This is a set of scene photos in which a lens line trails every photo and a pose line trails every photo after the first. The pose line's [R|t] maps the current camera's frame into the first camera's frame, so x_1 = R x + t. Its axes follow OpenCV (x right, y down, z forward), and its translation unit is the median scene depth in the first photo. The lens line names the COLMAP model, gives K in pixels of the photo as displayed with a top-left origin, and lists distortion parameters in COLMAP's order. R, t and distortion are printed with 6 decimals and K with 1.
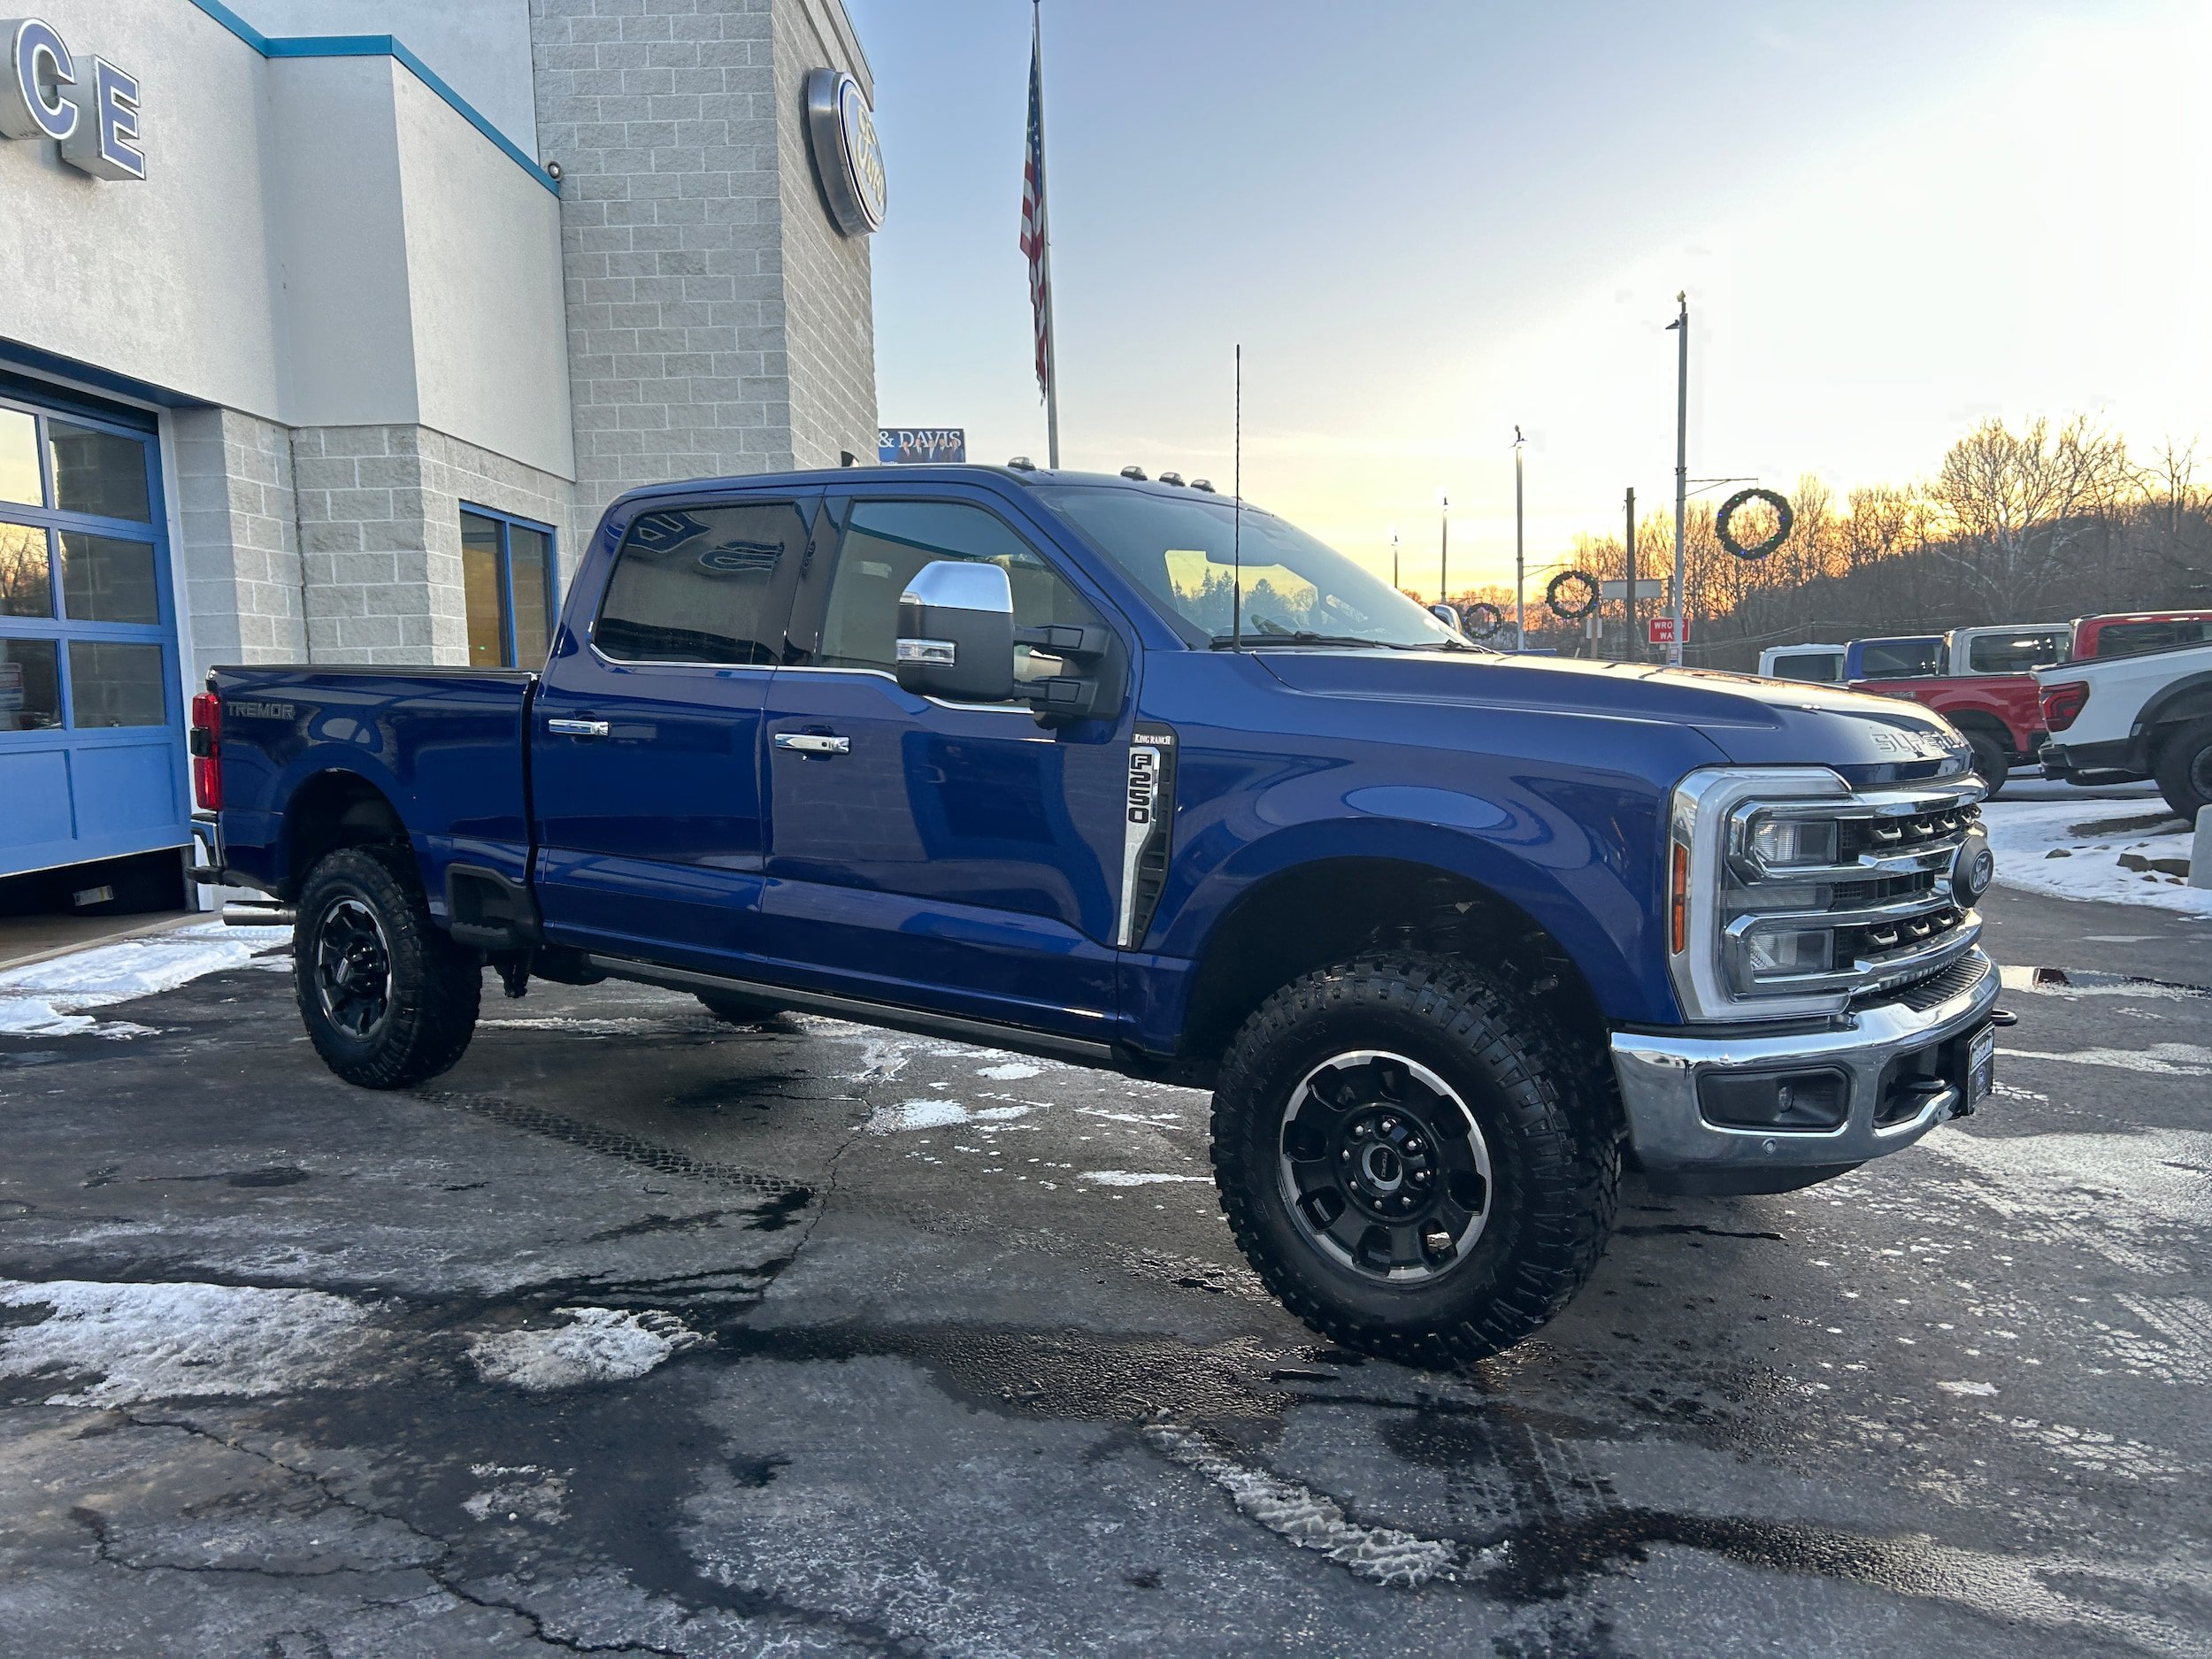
lens RADIAL K [[1750.2, 0, 1101.6], [0, 1750.2, 929.3], [0, 0, 1]] dist [0.040447, -0.038145]
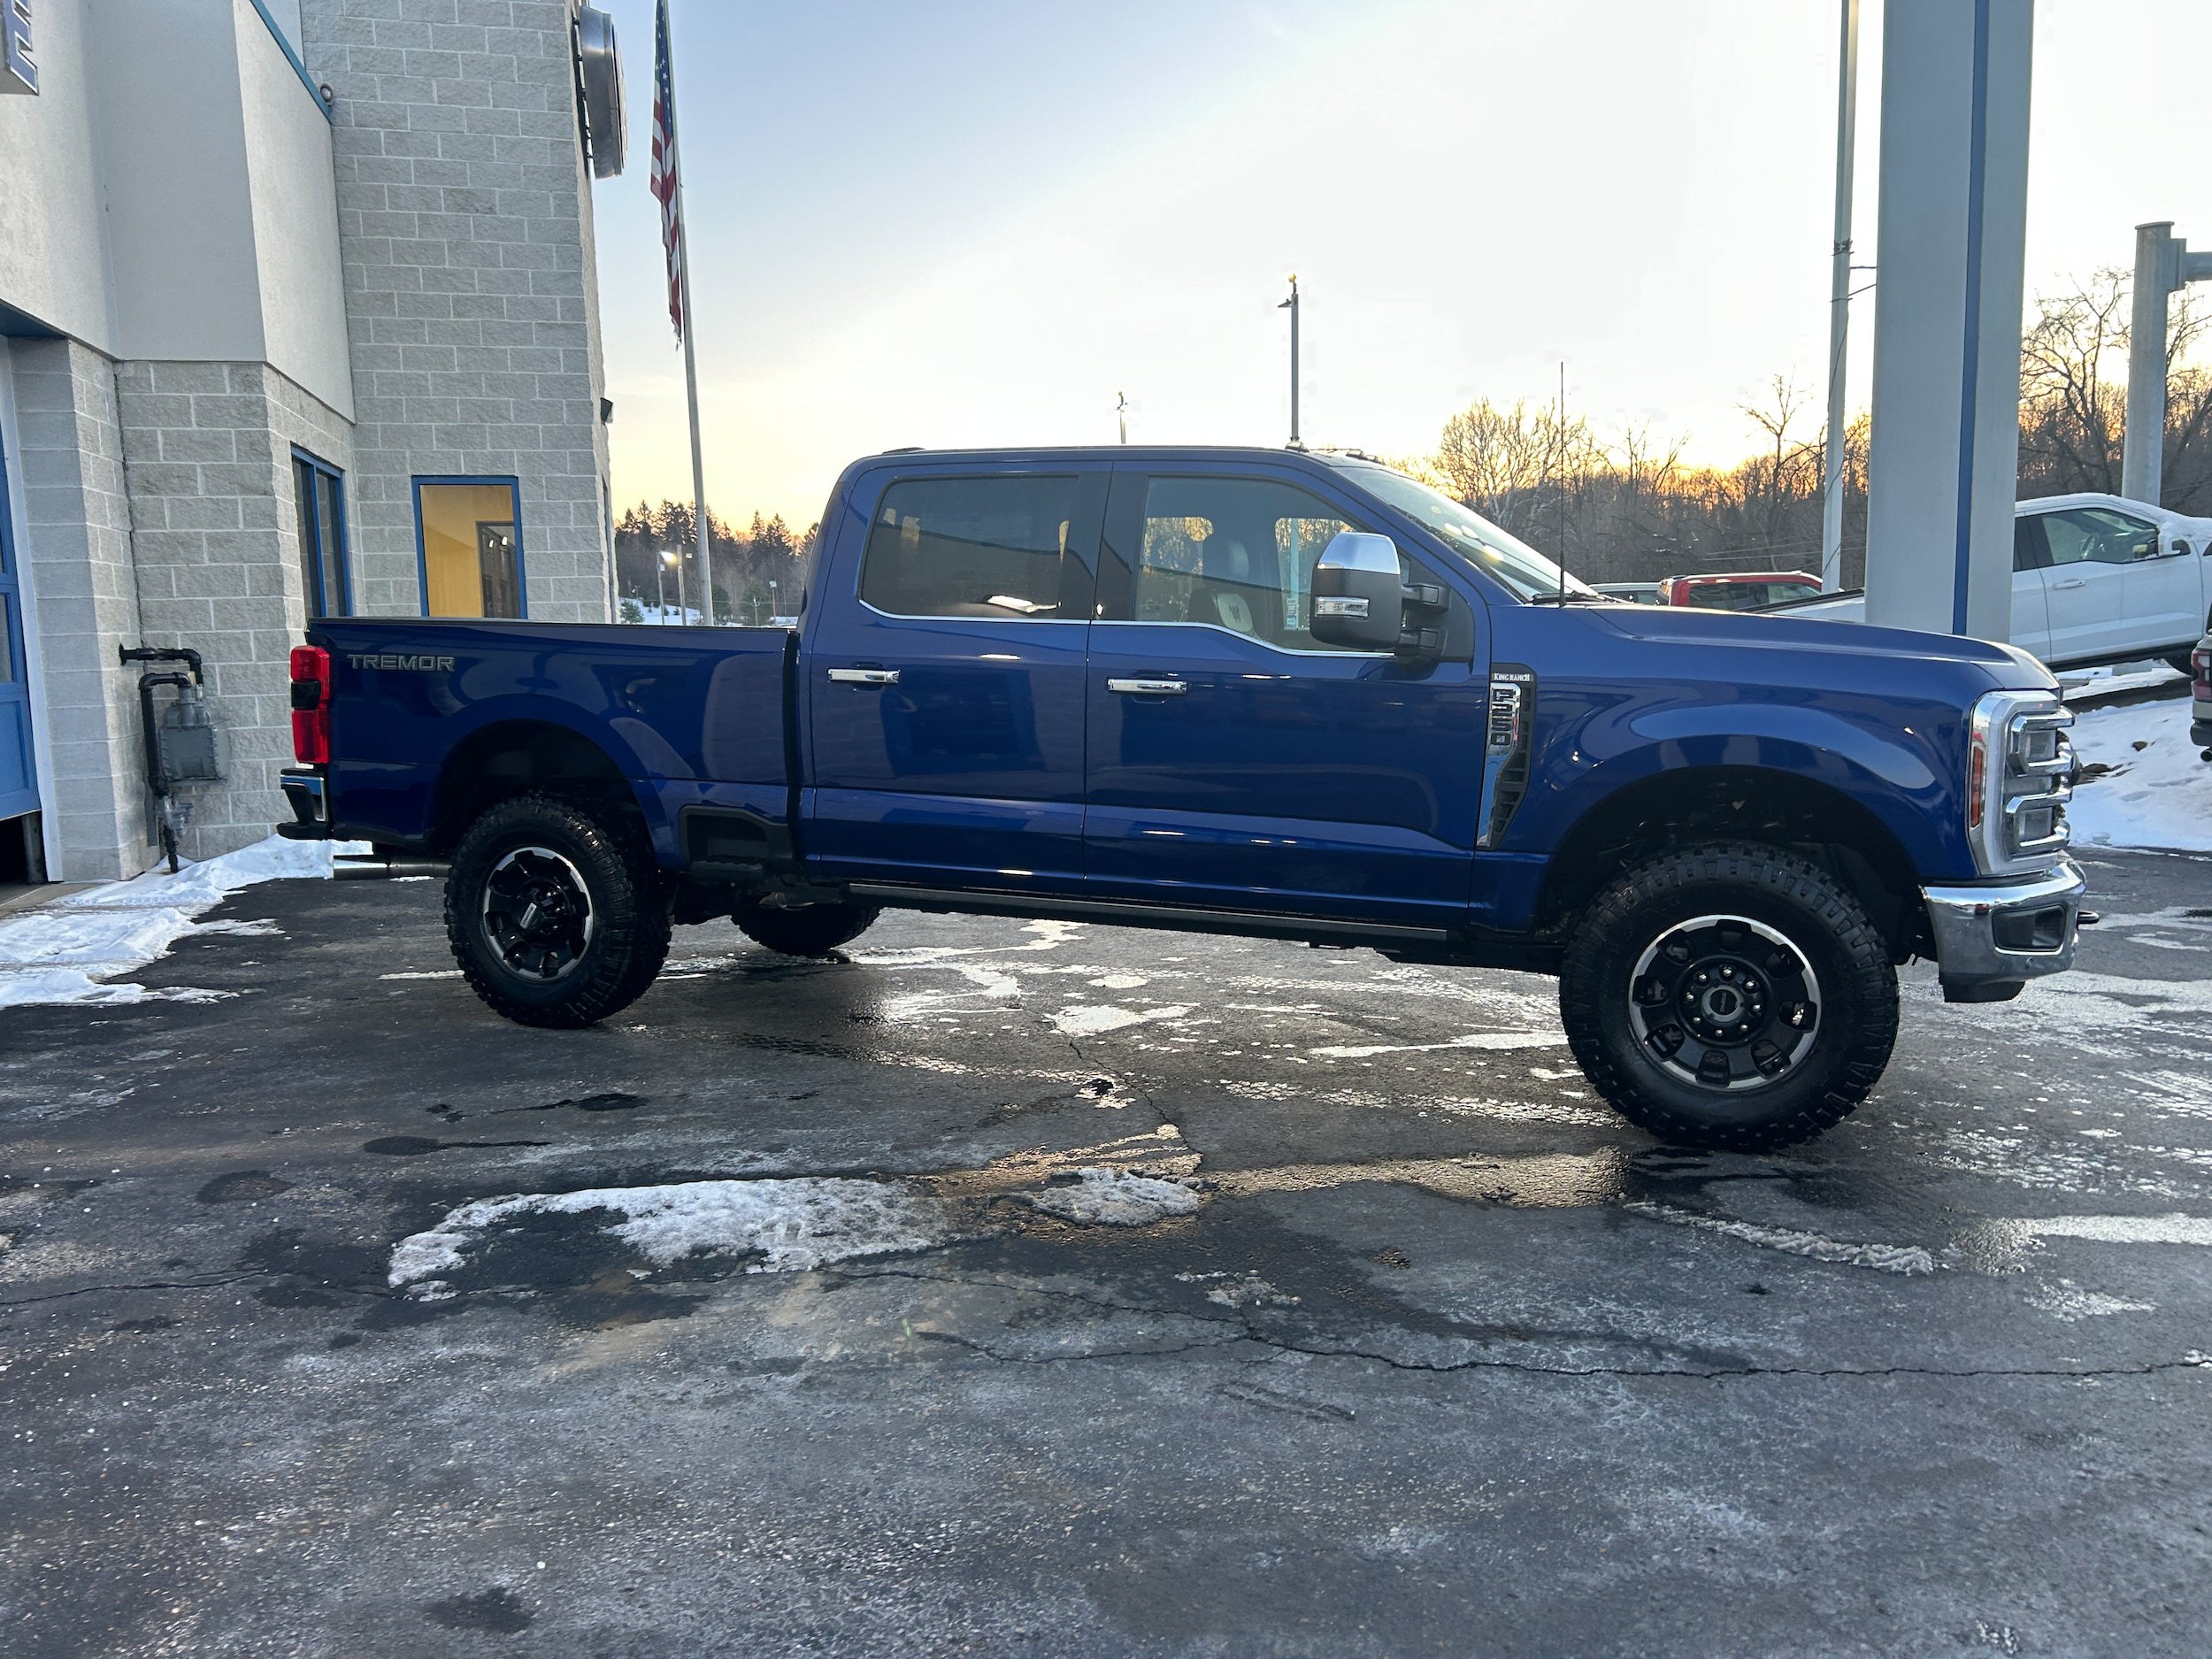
lens RADIAL K [[1750.2, 0, 1101.6], [0, 1750.2, 929.3], [0, 0, 1]] dist [0.040447, -0.038145]
pose [[0.961587, -0.047079, 0.270434, -0.237897], [0.039833, 0.998687, 0.032223, 0.007225], [-0.271596, -0.020213, 0.962199, -0.050482]]
